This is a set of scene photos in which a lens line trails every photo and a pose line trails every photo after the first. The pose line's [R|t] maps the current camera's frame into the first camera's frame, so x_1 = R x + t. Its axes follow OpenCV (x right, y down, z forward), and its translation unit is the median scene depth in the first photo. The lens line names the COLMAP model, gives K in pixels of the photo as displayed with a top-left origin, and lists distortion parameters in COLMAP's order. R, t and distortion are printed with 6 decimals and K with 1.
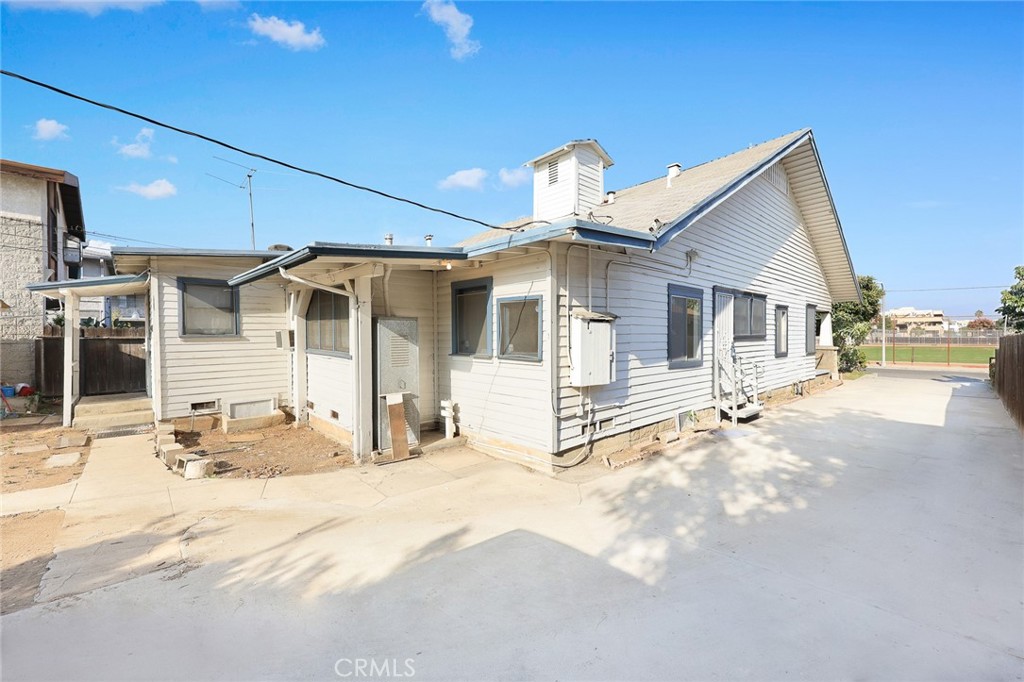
lens RADIAL K [[413.1, 0, 506.2], [0, 413.1, 341.6], [0, 0, 1]] dist [-0.000418, 0.000060]
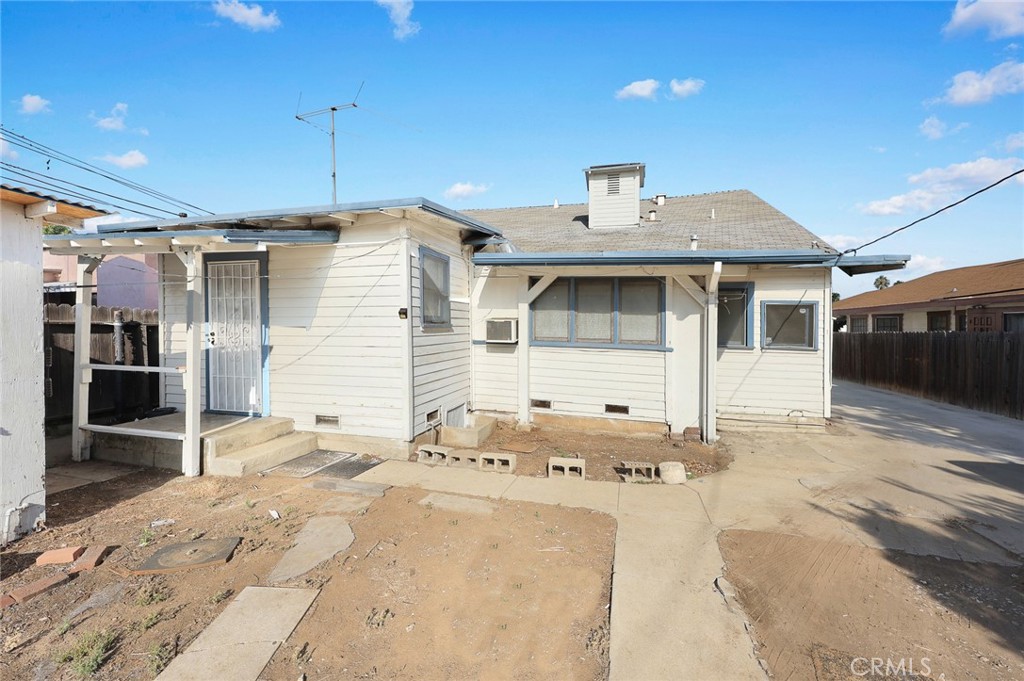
lens RADIAL K [[413.1, 0, 512.4], [0, 413.1, 333.7], [0, 0, 1]] dist [-0.000418, 0.000060]
pose [[0.846347, 0.007894, 0.532573, -1.043877], [-0.008371, 0.999964, -0.001520, 0.002394], [-0.532566, -0.003172, 0.846383, 0.279656]]
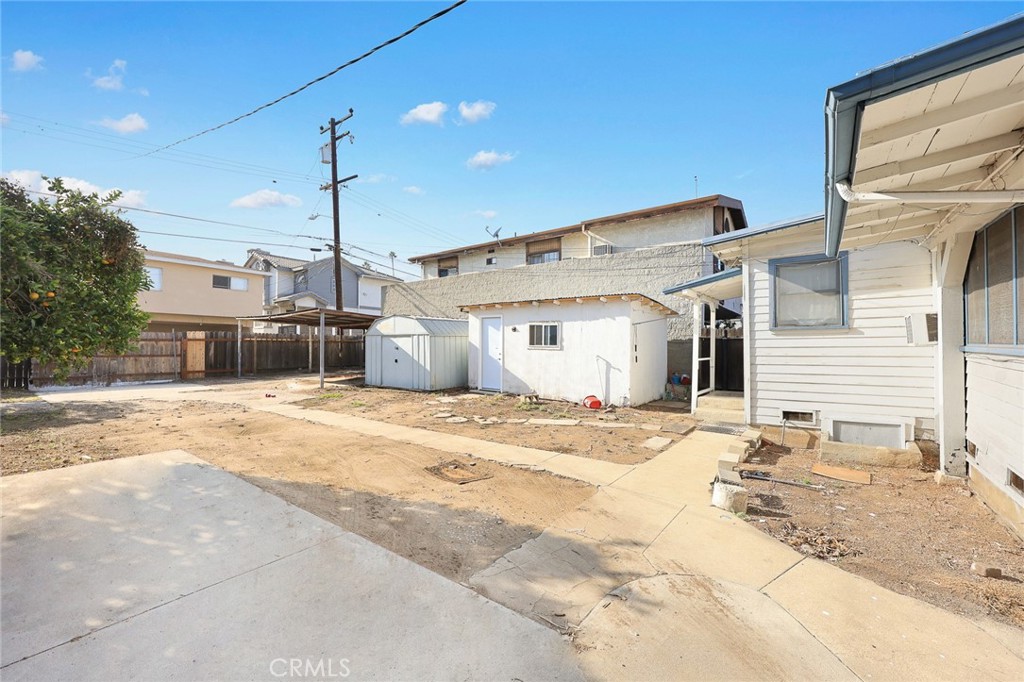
lens RADIAL K [[413.1, 0, 514.8], [0, 413.1, 343.6], [0, 0, 1]] dist [-0.000418, 0.000060]
pose [[0.191032, -0.002421, -0.981581, -0.059986], [-0.016247, 0.999852, -0.005628, 0.029905], [0.981449, 0.017023, 0.190965, 0.324061]]
